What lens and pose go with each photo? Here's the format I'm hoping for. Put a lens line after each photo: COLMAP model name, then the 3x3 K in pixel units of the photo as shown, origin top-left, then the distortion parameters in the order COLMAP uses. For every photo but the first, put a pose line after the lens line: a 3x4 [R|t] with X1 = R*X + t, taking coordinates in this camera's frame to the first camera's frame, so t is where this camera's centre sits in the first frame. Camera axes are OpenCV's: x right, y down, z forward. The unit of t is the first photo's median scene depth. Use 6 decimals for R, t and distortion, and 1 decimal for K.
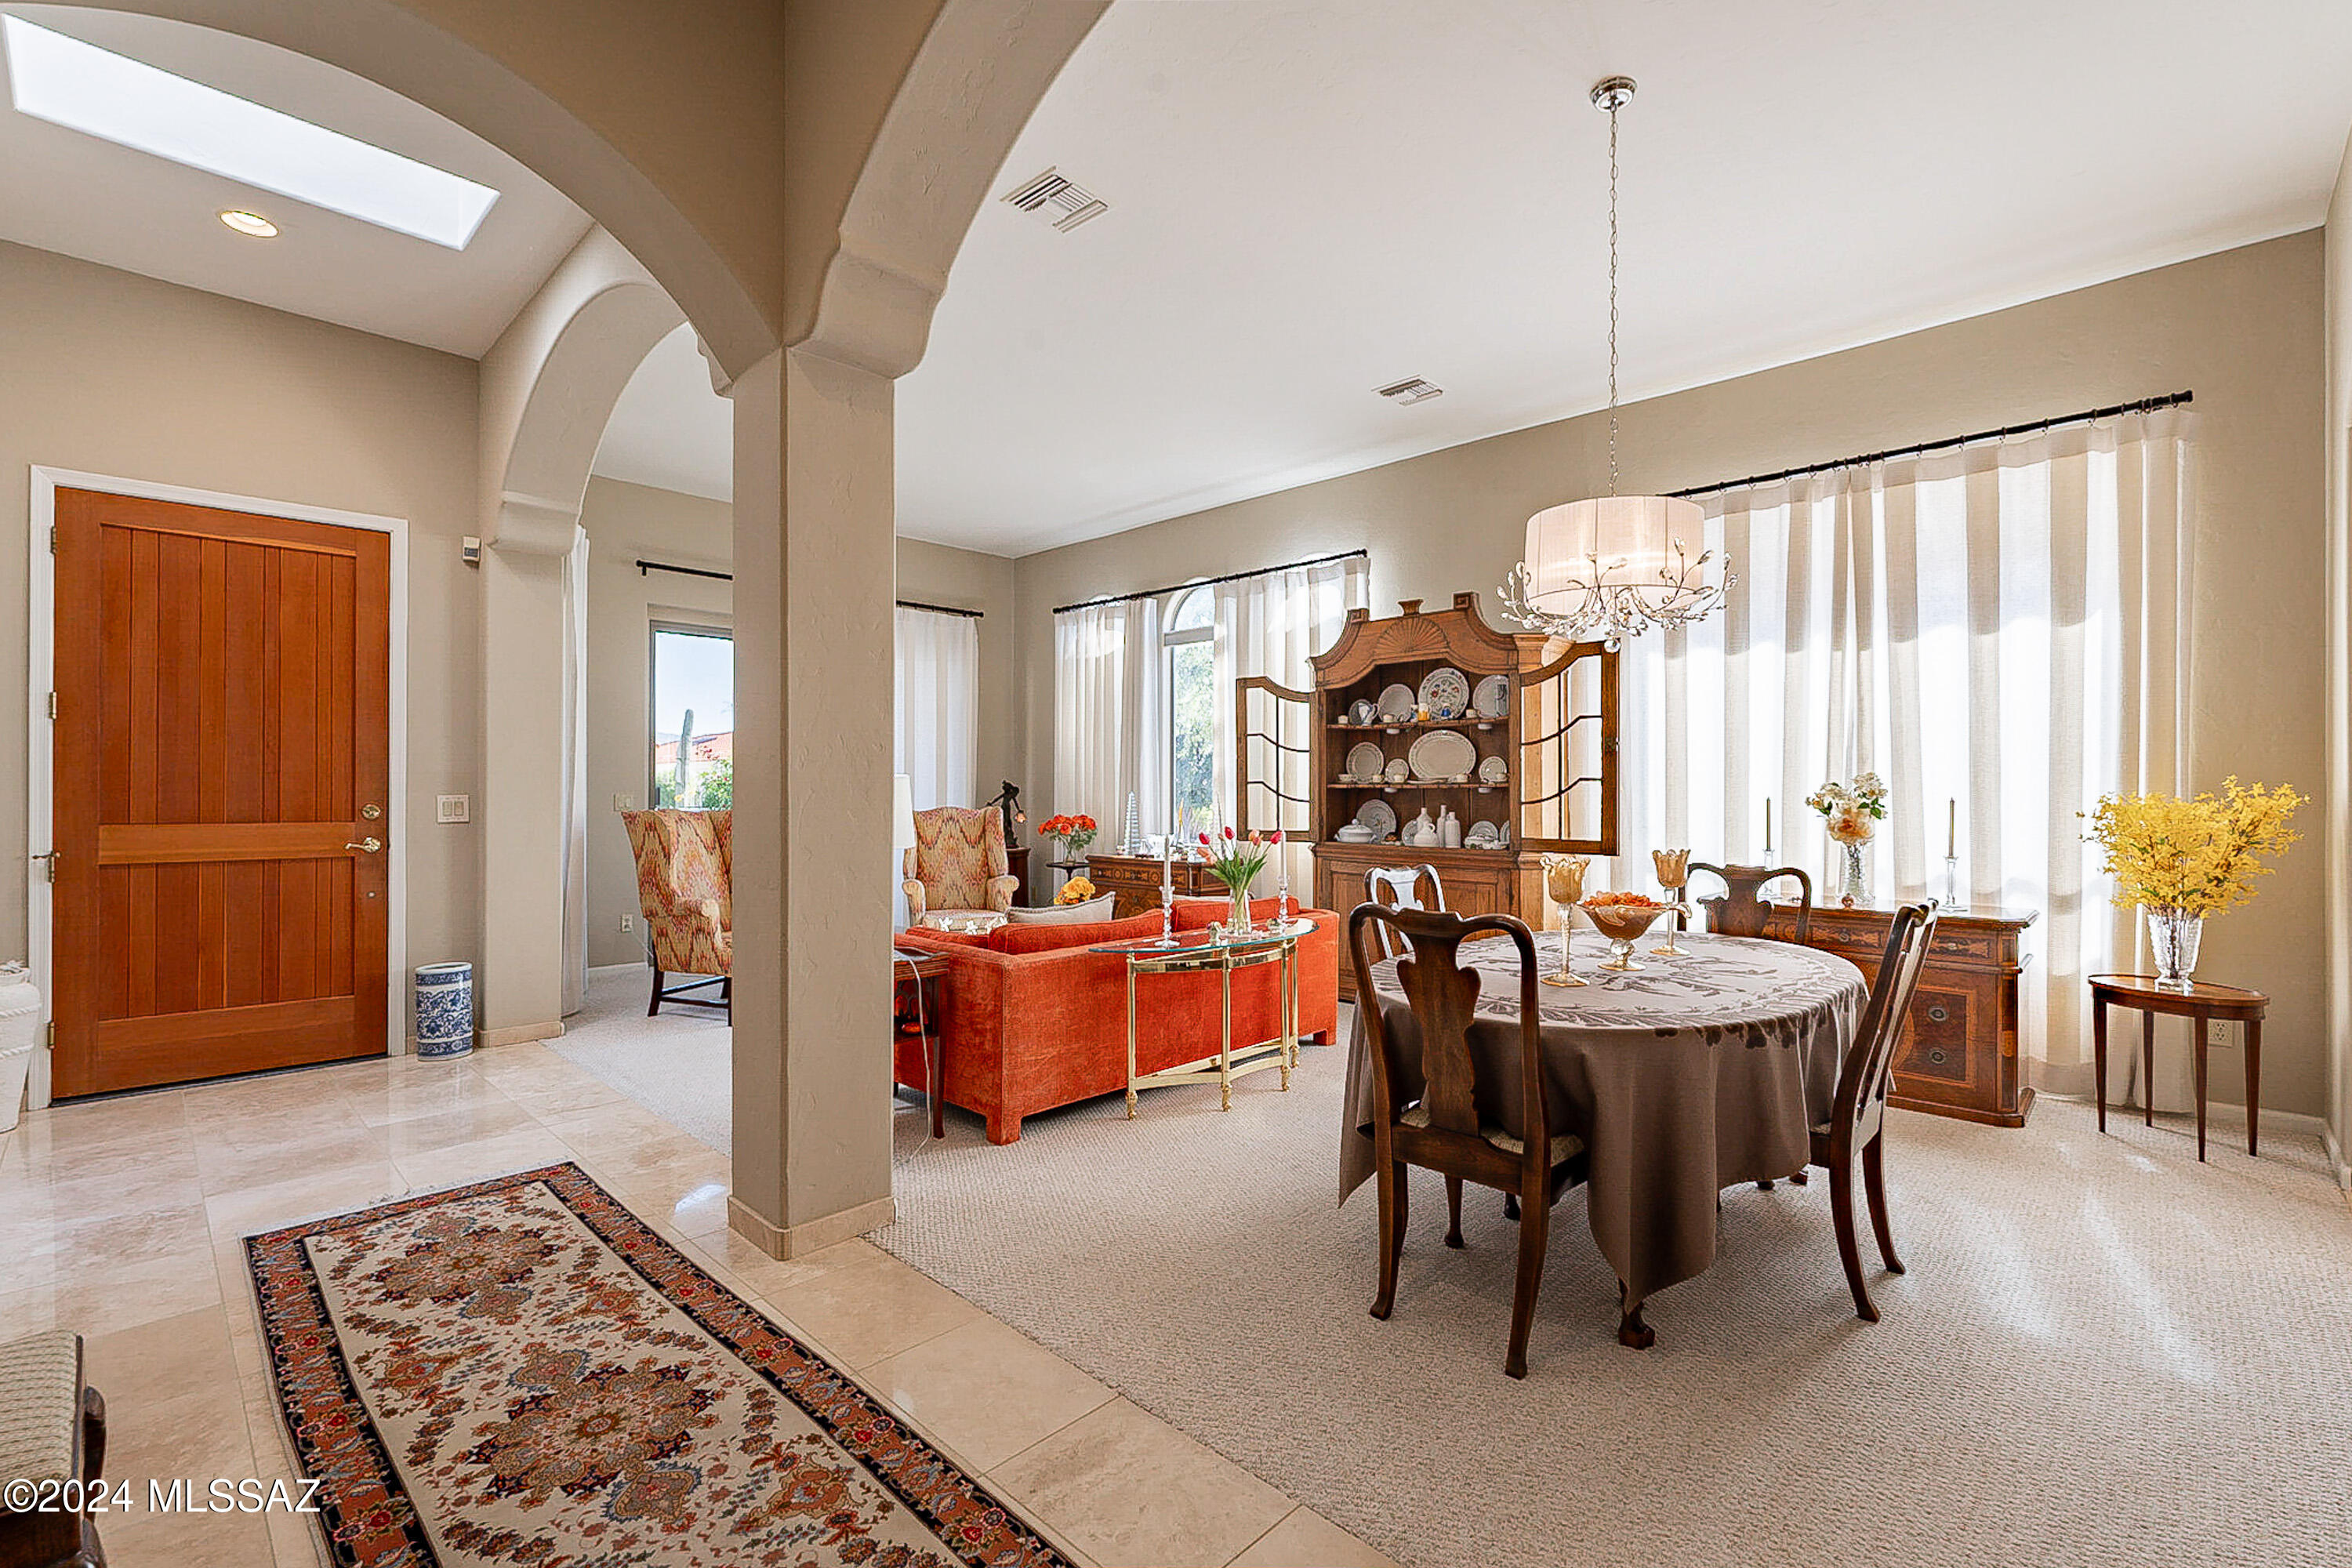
lens RADIAL K [[1031.3, 0, 1180.8], [0, 1031.3, 788.7], [0, 0, 1]] dist [-0.002232, -0.000548]
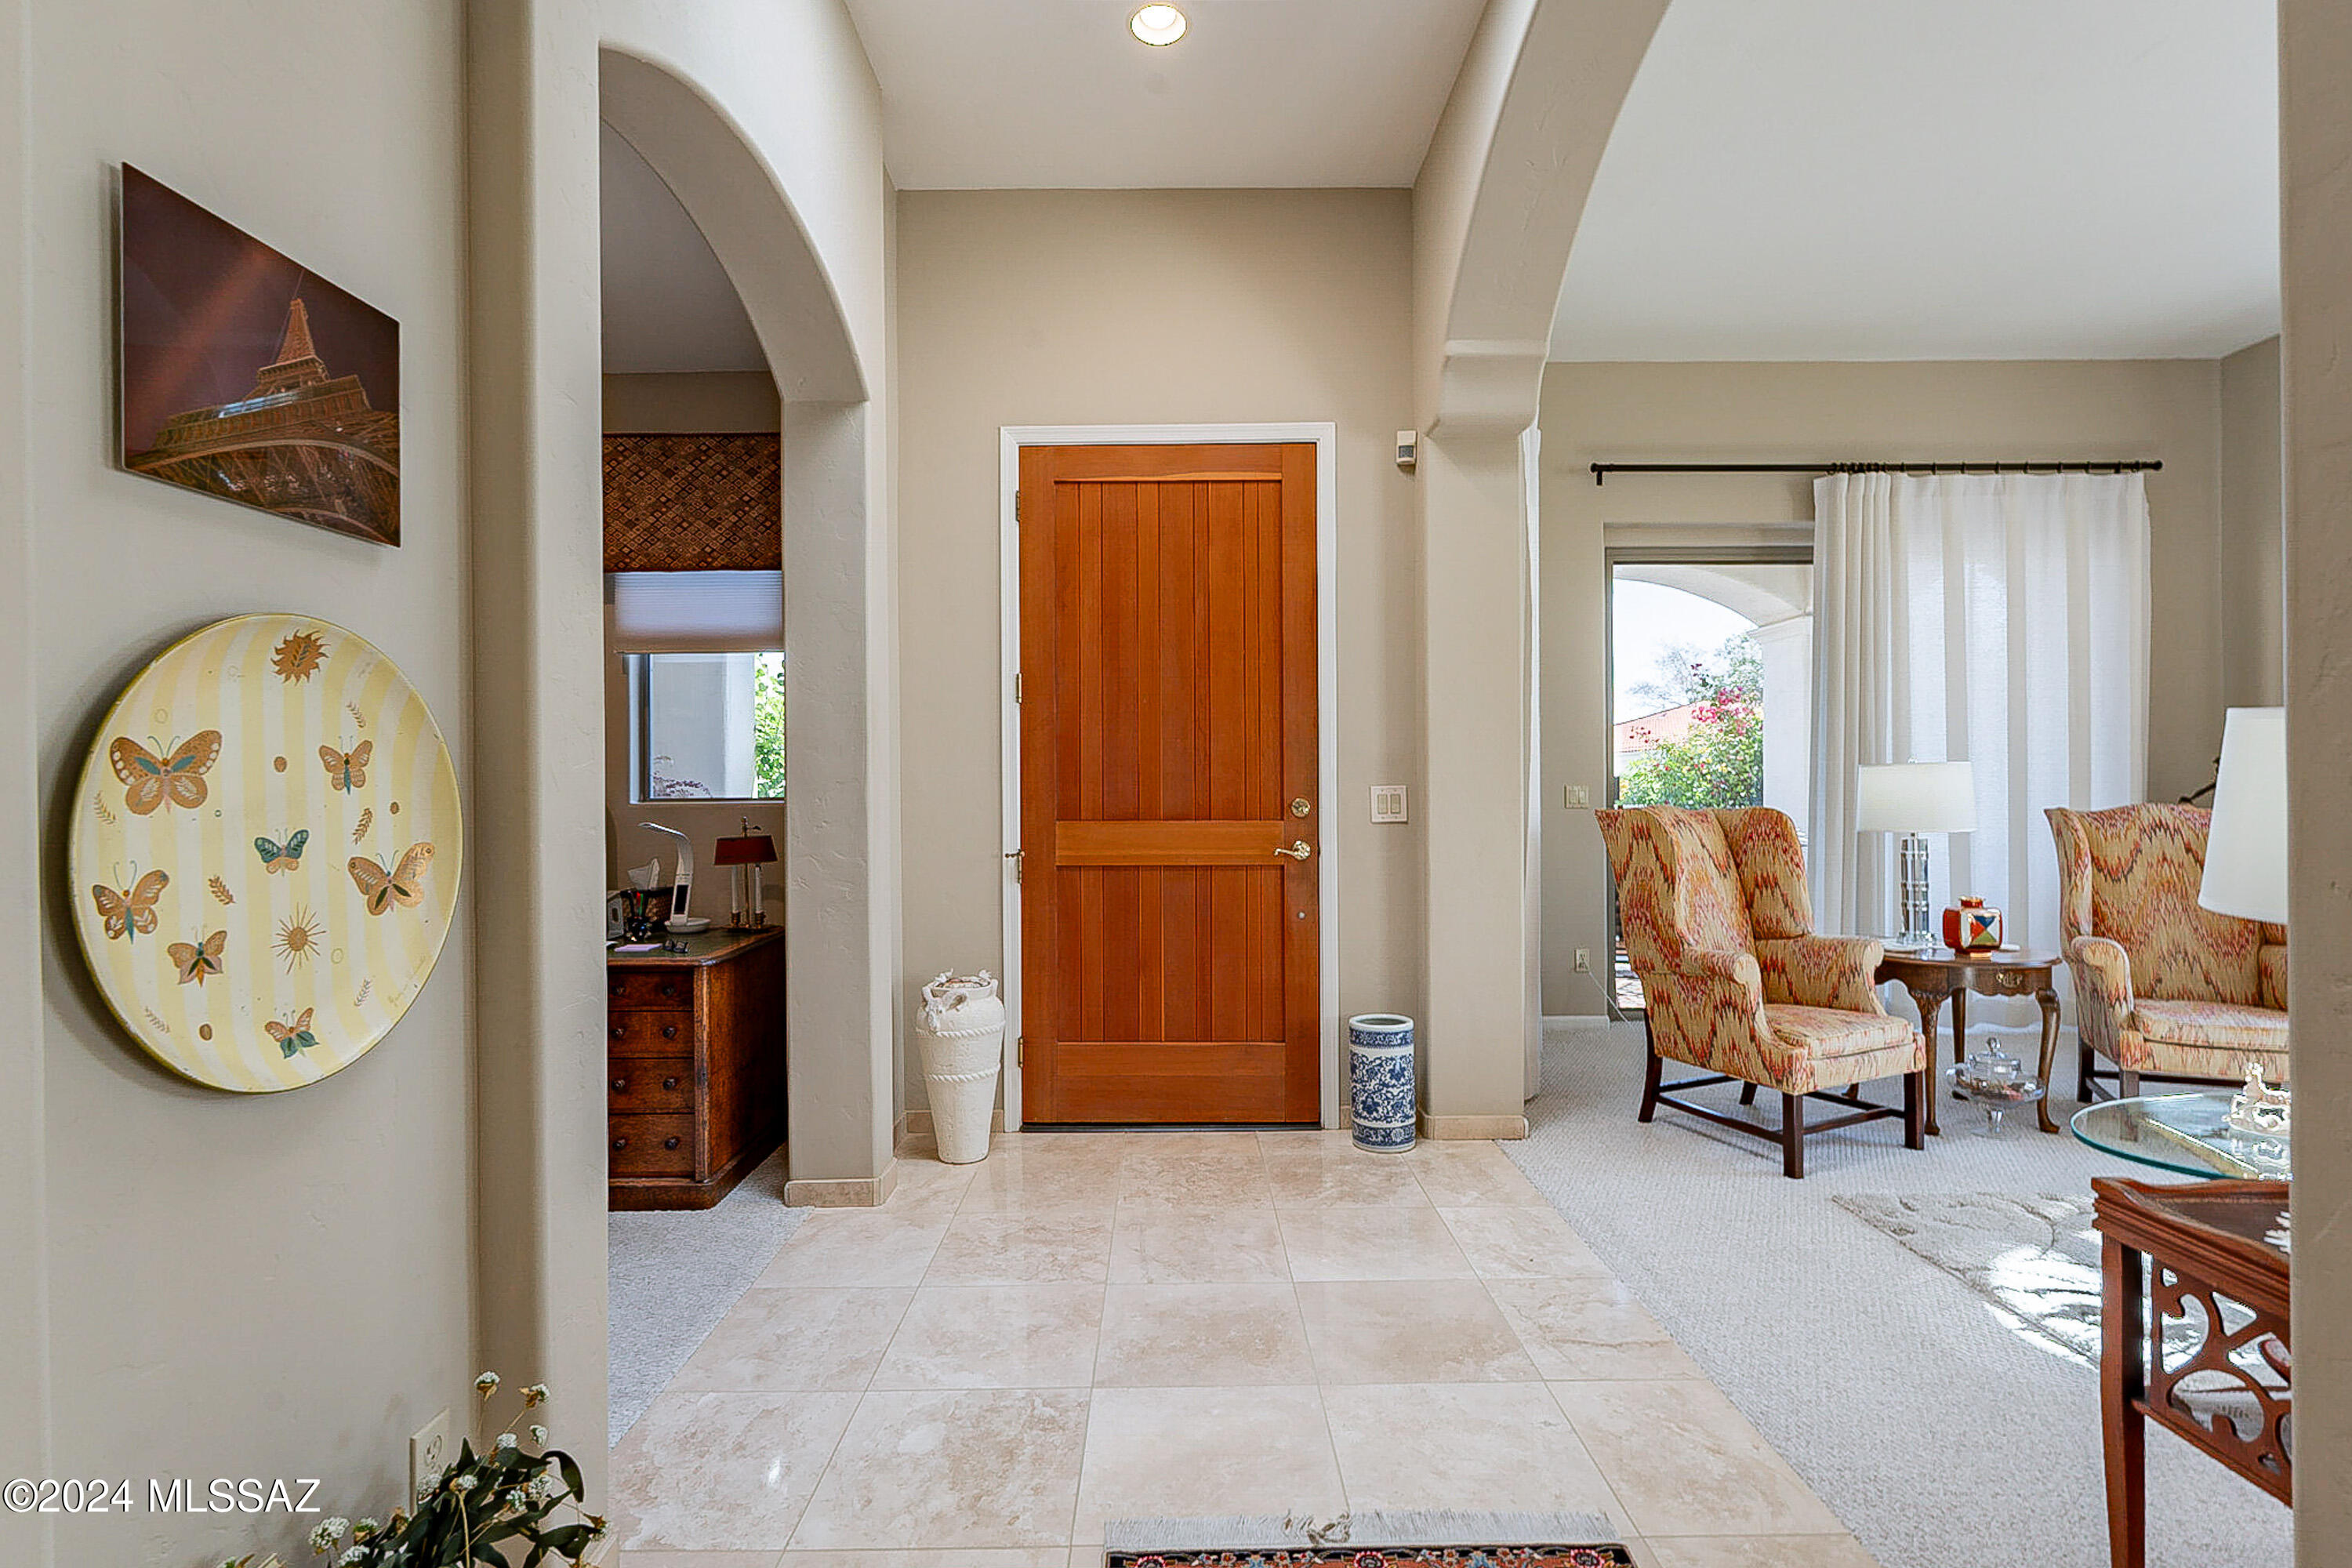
lens RADIAL K [[1110.2, 0, 1176.0], [0, 1110.2, 784.0], [0, 0, 1]] dist [0.001864, 0.000225]
pose [[0.702212, -0.009599, -0.711904, -0.286718], [0.009069, 0.999949, -0.004538, 0.008596], [0.711911, -0.003270, 0.702263, 0.386100]]
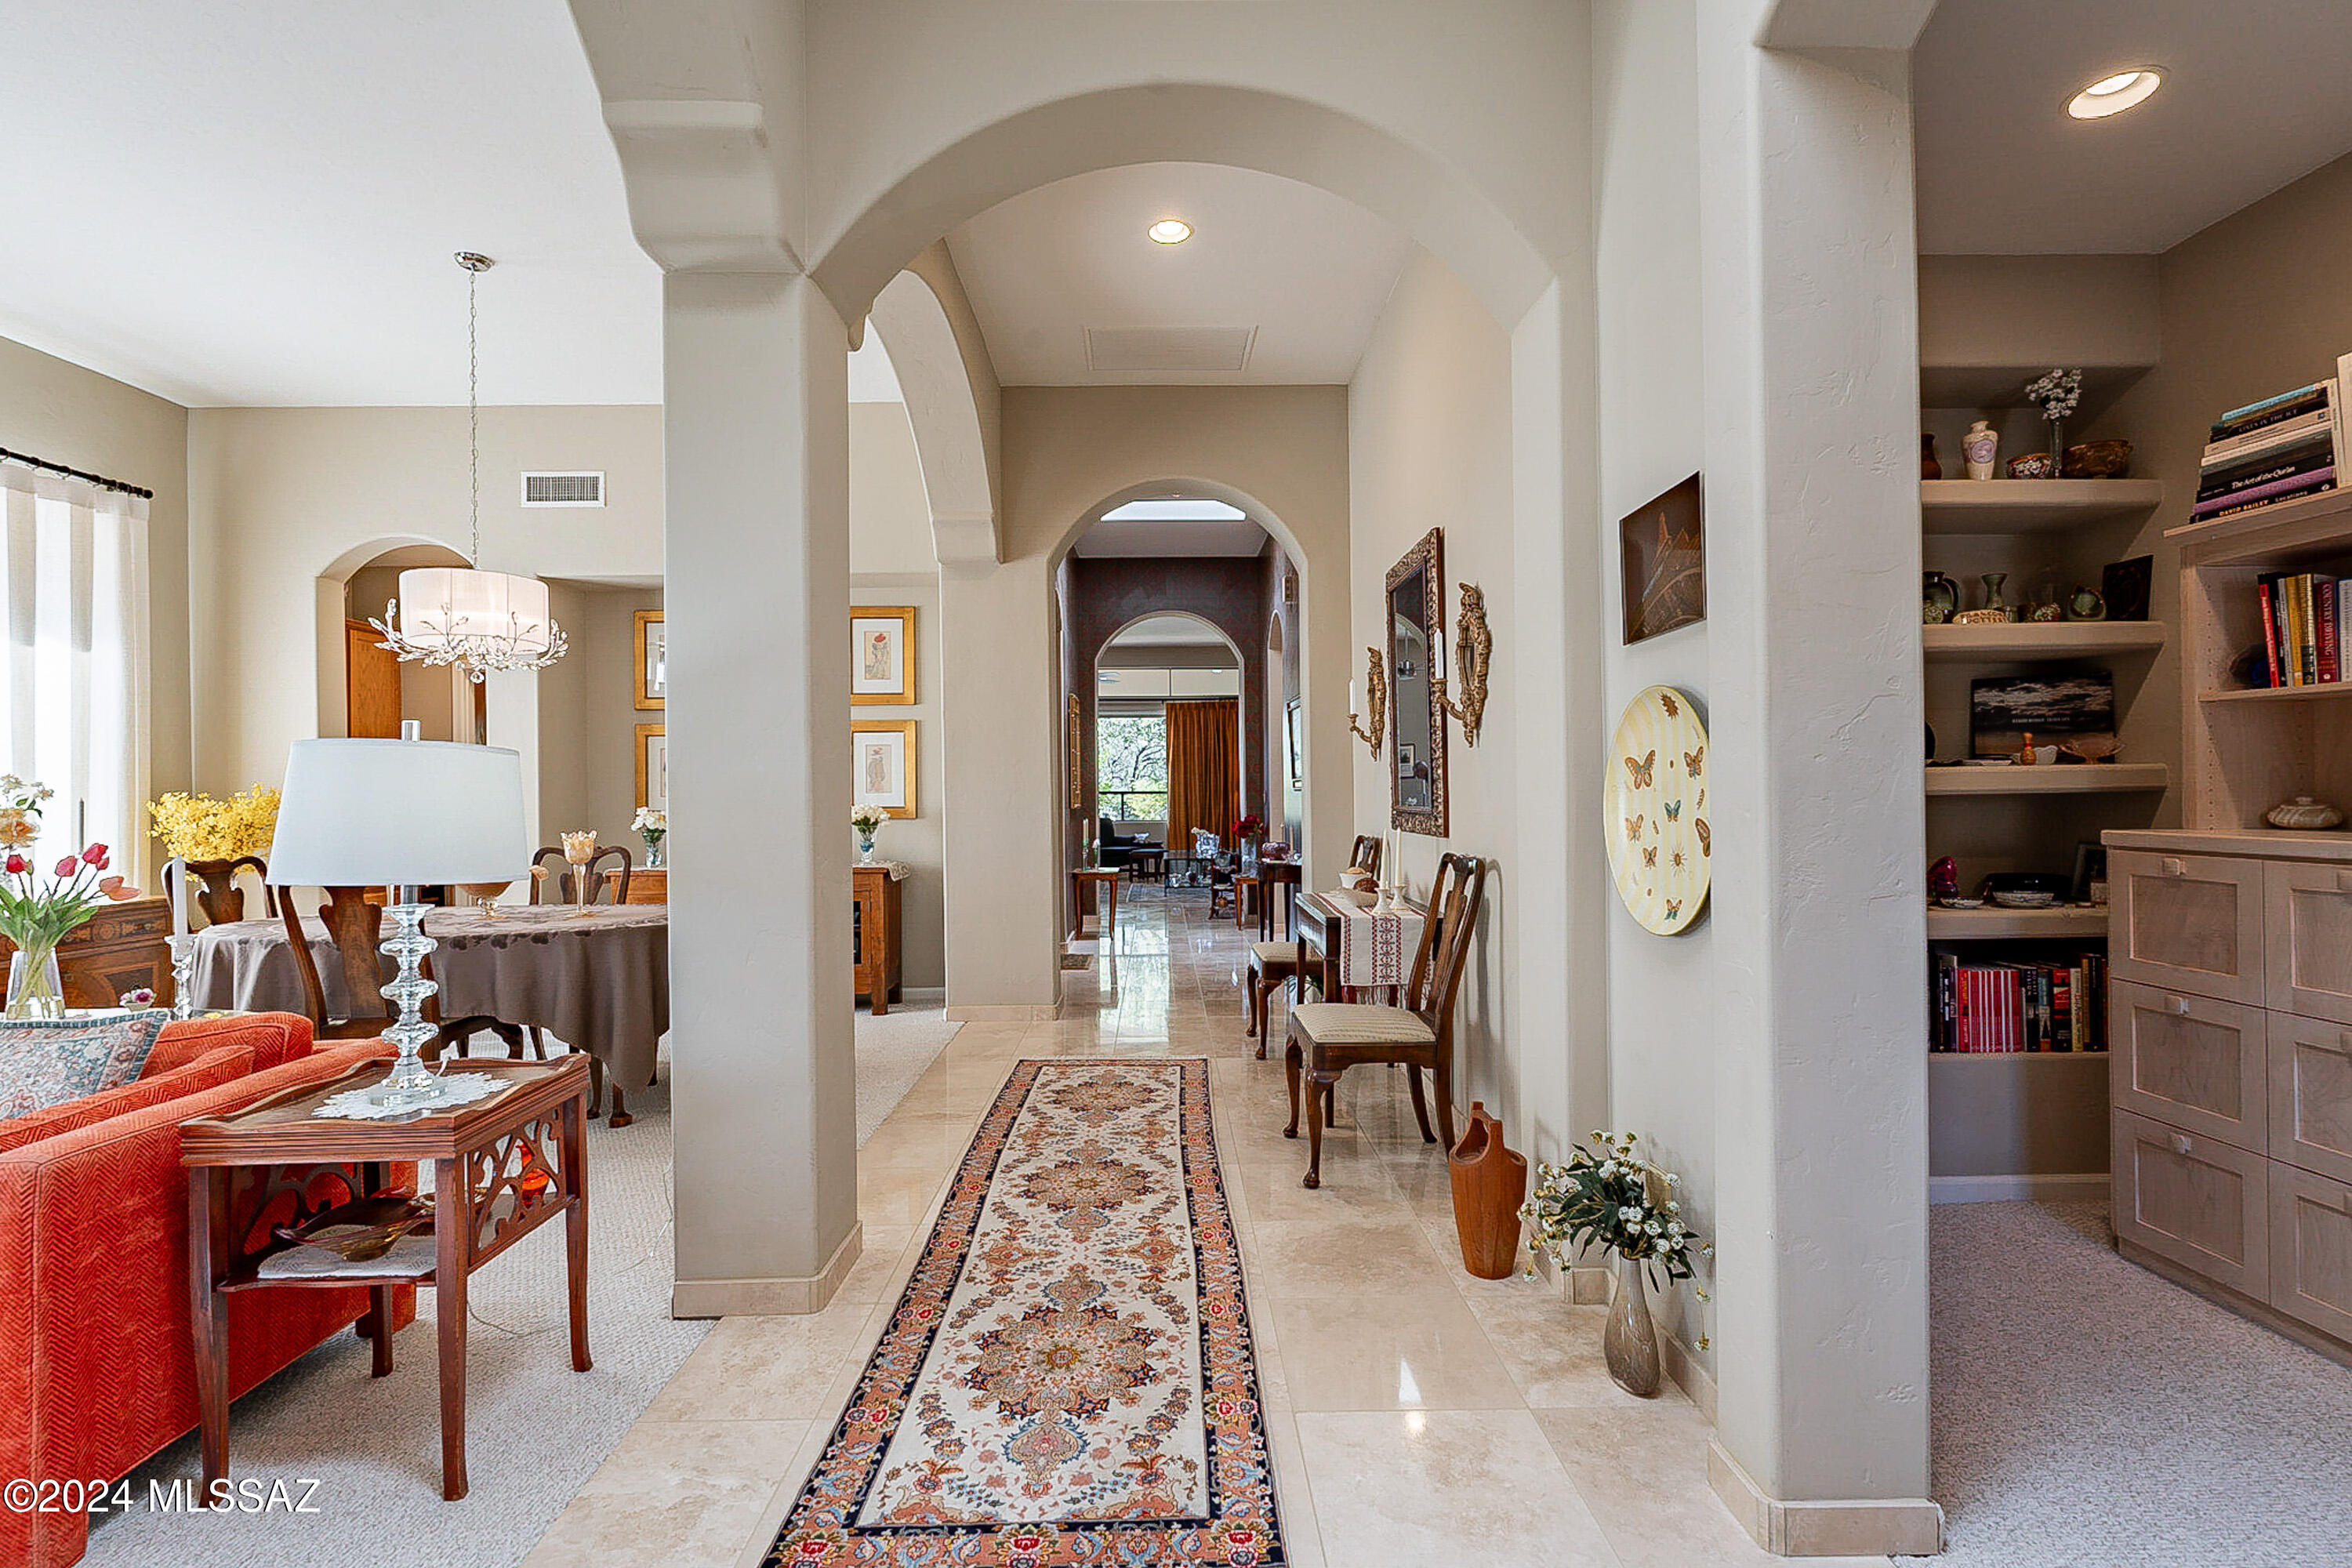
lens RADIAL K [[1110.2, 0, 1176.0], [0, 1110.2, 784.0], [0, 0, 1]] dist [0.001864, 0.000225]
pose [[-0.711197, 0.011240, 0.702903, -0.849442], [0.008792, 0.999936, -0.007094, 0.011250], [-0.702938, 0.001134, -0.711250, 0.963265]]
